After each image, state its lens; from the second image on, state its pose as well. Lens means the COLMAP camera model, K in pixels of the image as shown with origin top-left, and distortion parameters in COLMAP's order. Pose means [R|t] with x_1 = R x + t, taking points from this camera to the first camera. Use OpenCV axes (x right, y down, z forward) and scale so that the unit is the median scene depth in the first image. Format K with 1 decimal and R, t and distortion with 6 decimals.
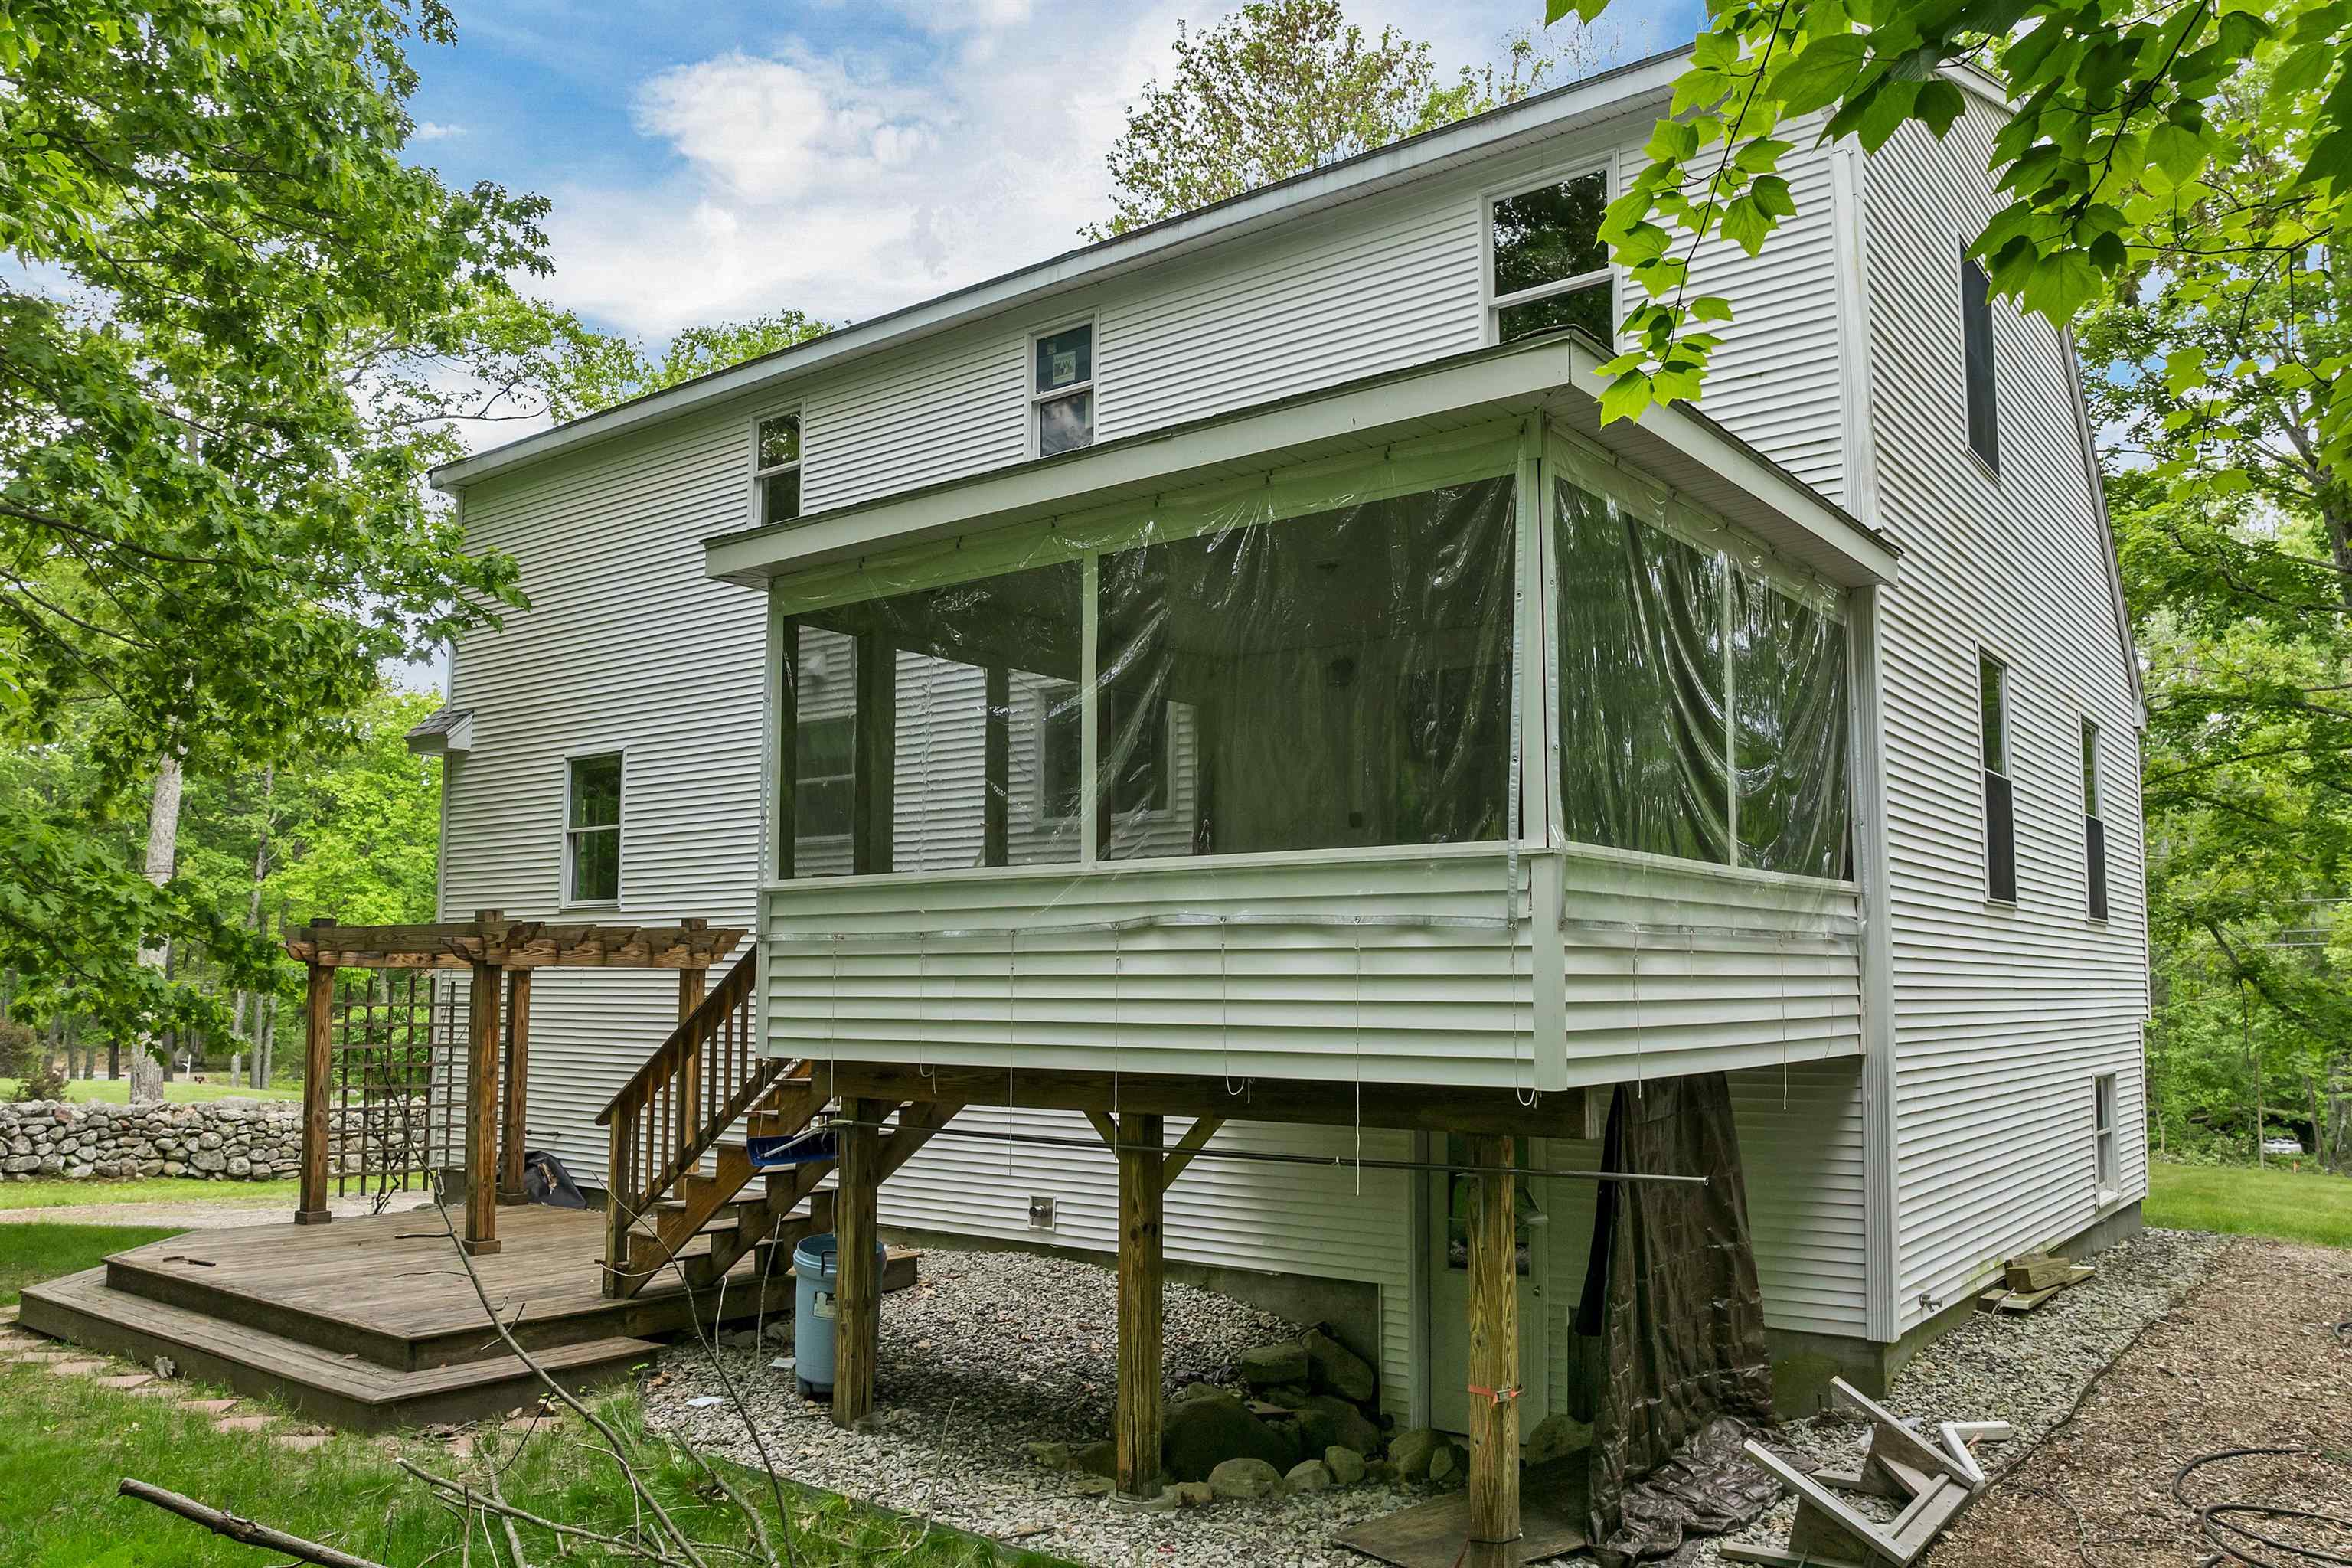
lens RADIAL K [[1748.5, 0, 1173.9], [0, 1748.5, 861.4], [0, 0, 1]] dist [-0.049468, 0.002258]
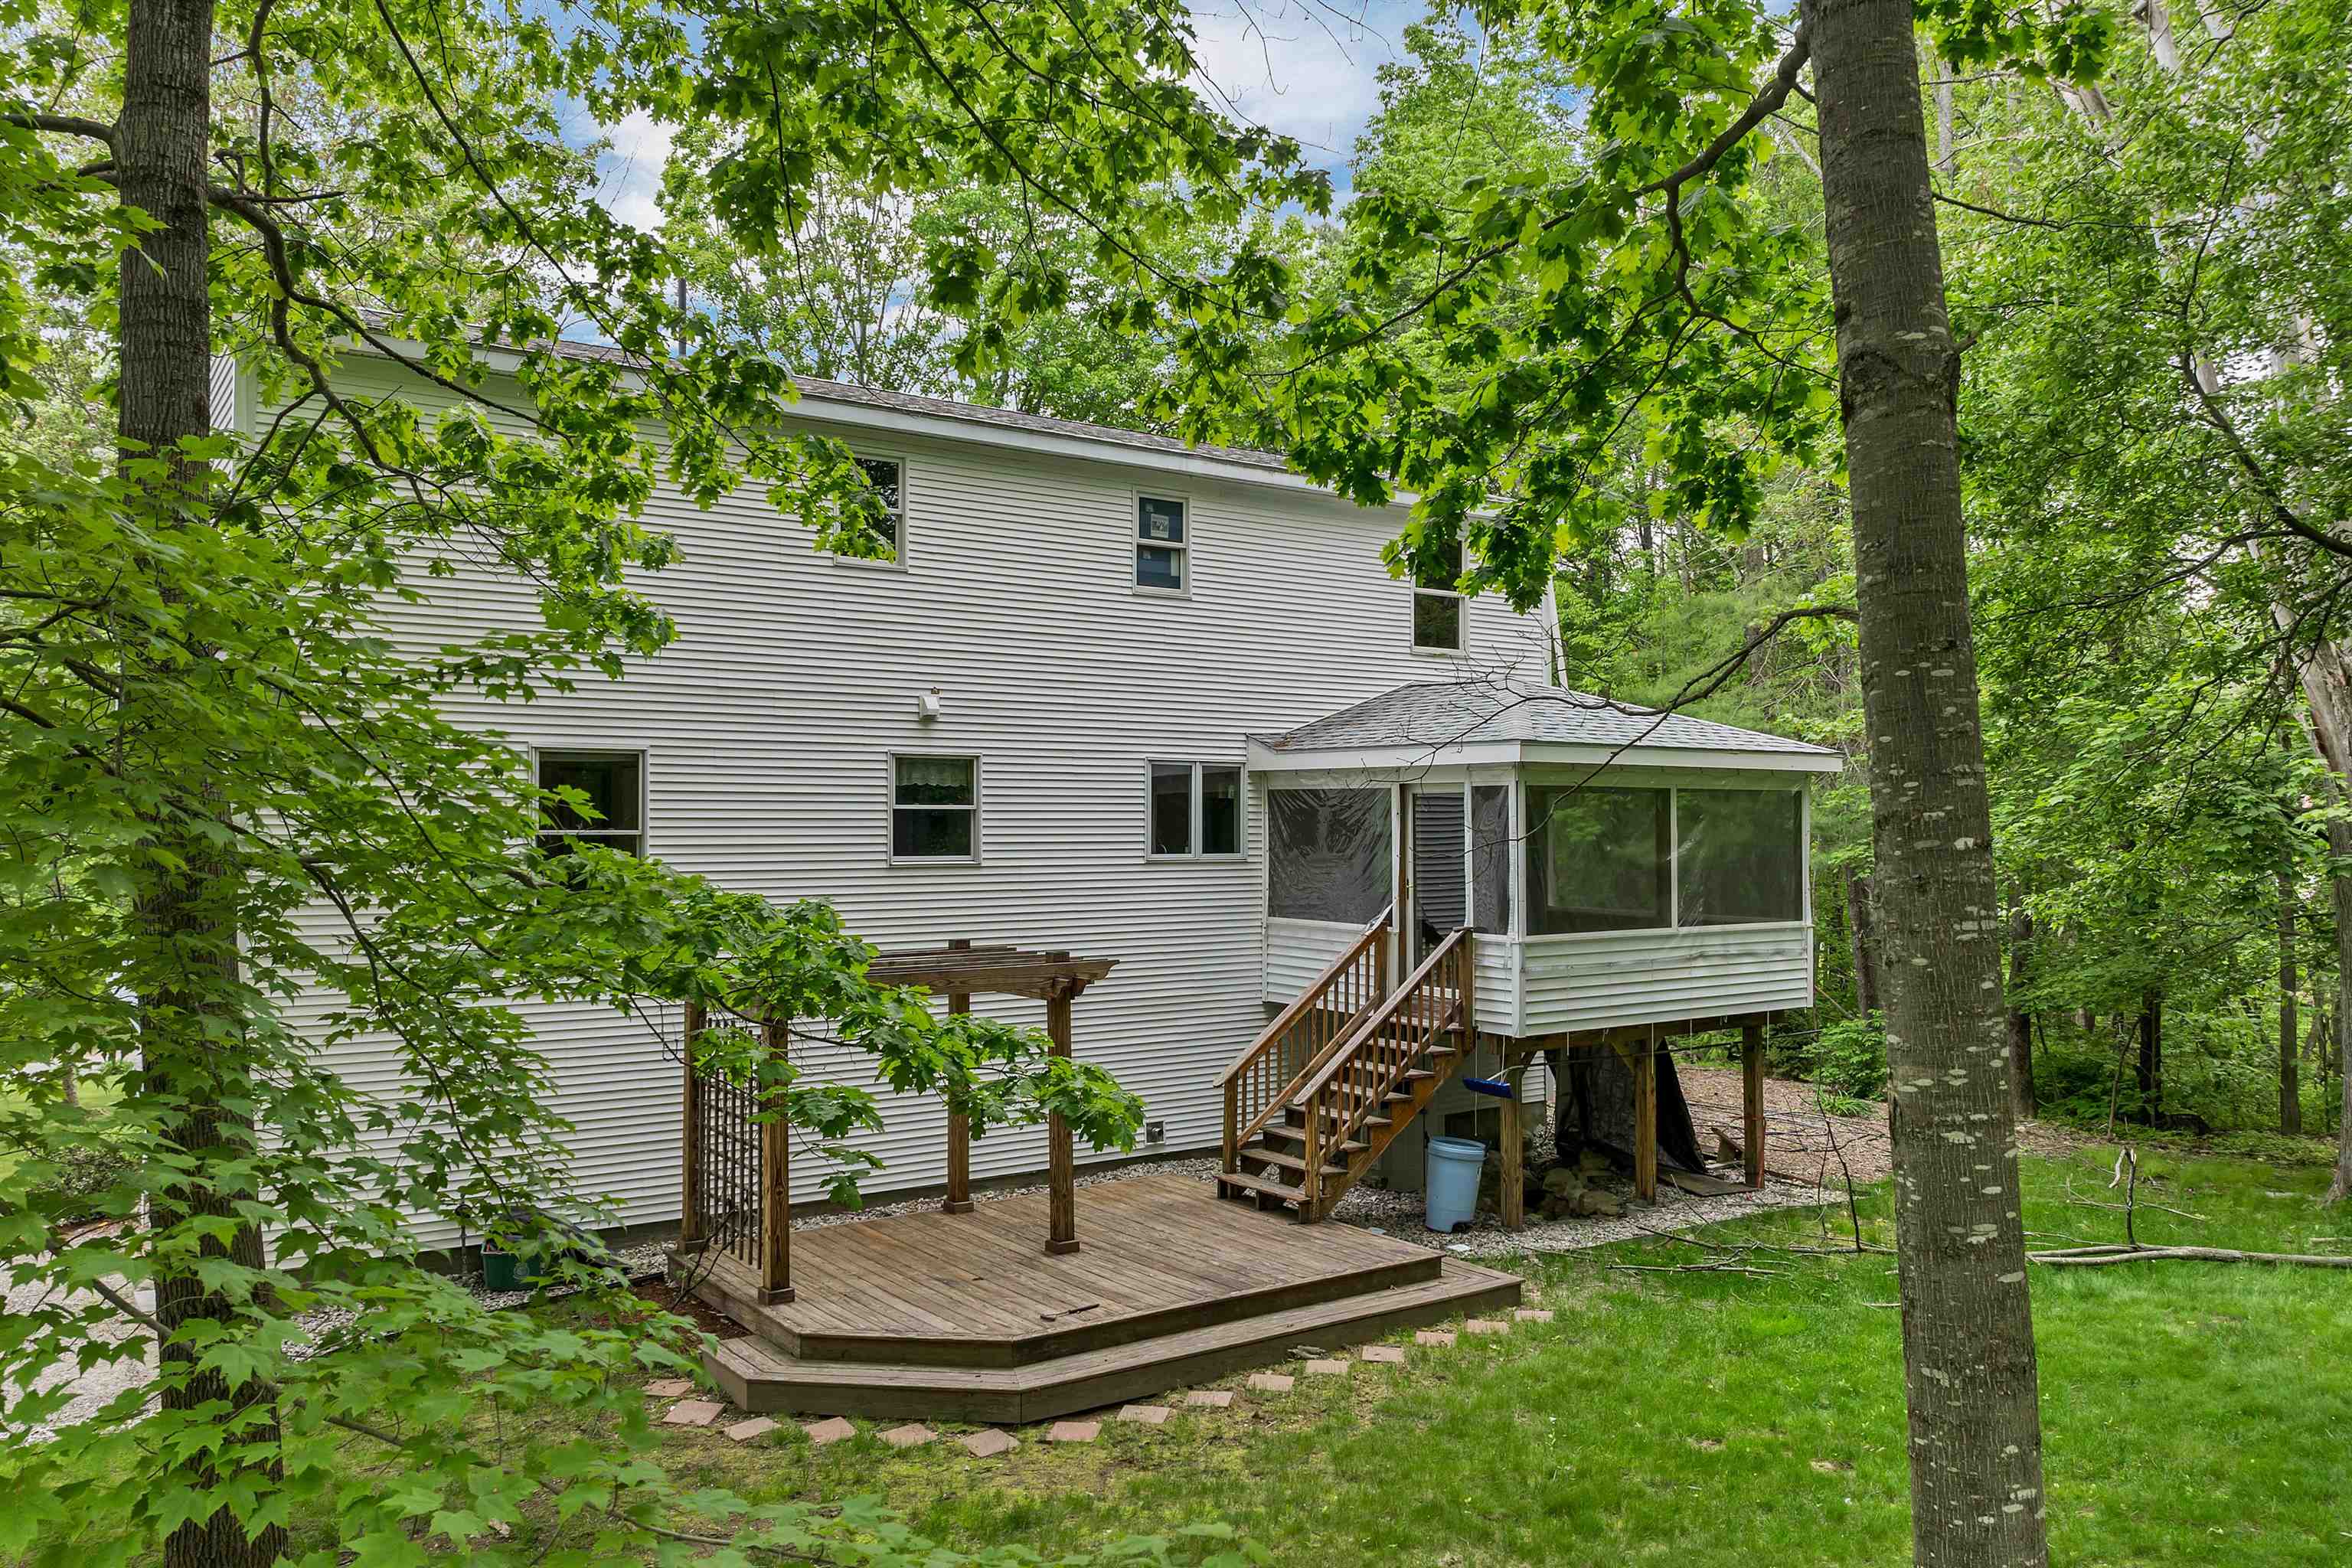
lens RADIAL K [[1687.7, 0, 1176.0], [0, 1687.7, 784.0], [0, 0, 1]] dist [-0.037532, -0.005773]
pose [[0.281431, 0.020081, 0.959371, -1.340354], [-0.071347, 0.997452, 0.000052, -0.080090], [-0.956926, -0.068463, 0.282146, 0.596511]]
